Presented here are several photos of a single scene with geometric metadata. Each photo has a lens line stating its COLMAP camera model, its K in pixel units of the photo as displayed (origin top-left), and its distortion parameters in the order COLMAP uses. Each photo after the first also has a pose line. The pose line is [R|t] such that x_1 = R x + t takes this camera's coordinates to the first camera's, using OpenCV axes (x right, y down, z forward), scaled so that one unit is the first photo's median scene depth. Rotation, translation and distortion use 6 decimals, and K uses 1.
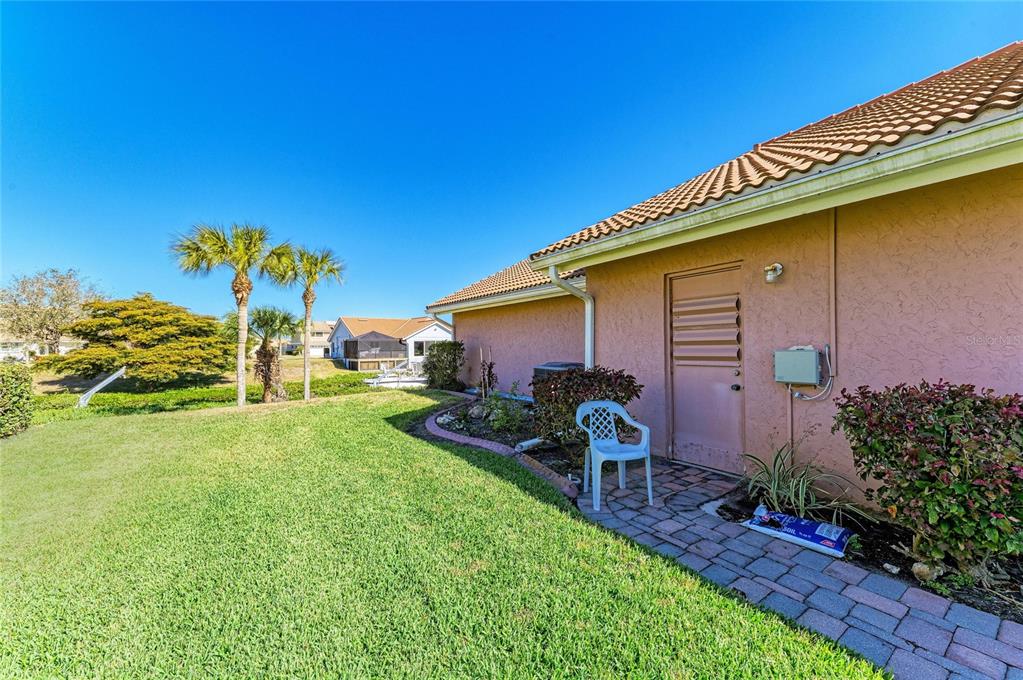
lens RADIAL K [[399.8, 0, 511.6], [0, 399.8, 343.7], [0, 0, 1]] dist [0.003182, -0.000303]
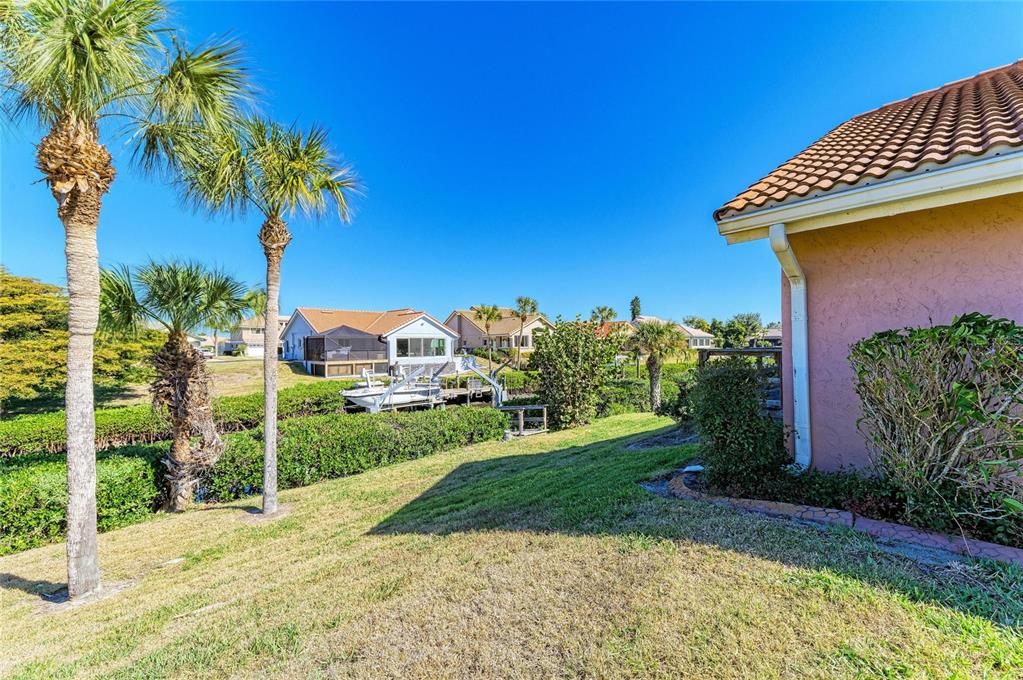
lens RADIAL K [[399.8, 0, 511.4], [0, 399.8, 340.1], [0, 0, 1]] dist [0.003182, -0.000303]
pose [[0.994005, -0.000900, 0.109332, -0.124245], [0.001444, 0.999987, -0.004893, 0.001816], [-0.109327, 0.005021, 0.993993, 0.222189]]
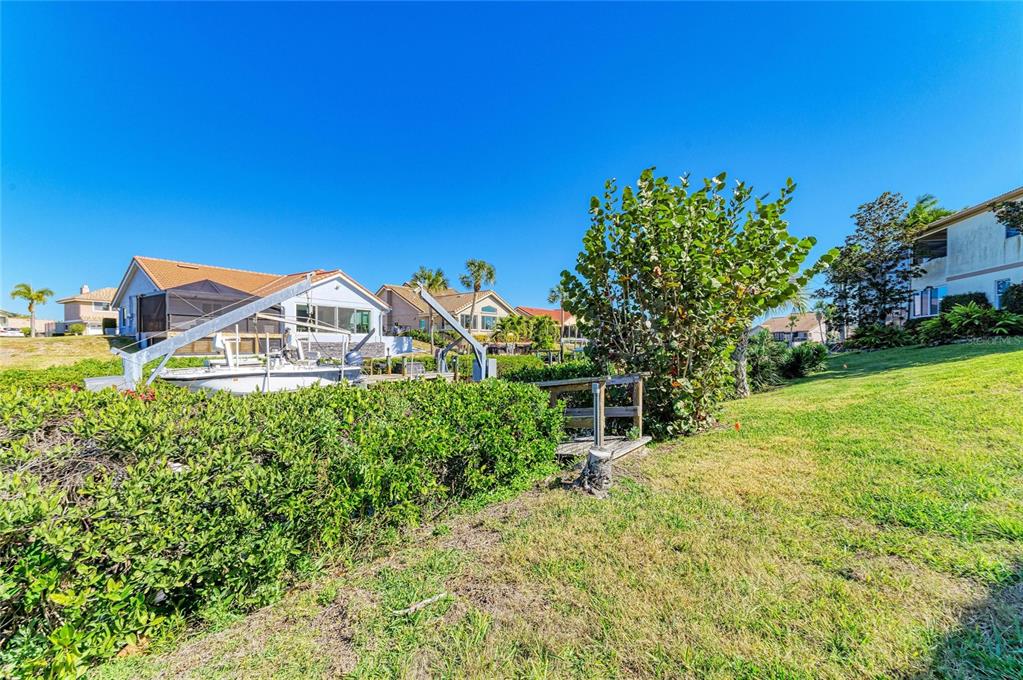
lens RADIAL K [[399.8, 0, 509.9], [0, 399.8, 343.7], [0, 0, 1]] dist [0.003182, -0.000303]
pose [[0.961398, 0.006374, 0.275088, -0.135900], [-0.008028, 0.999956, 0.004887, 0.050983], [-0.275044, -0.006907, 0.961407, 0.471118]]
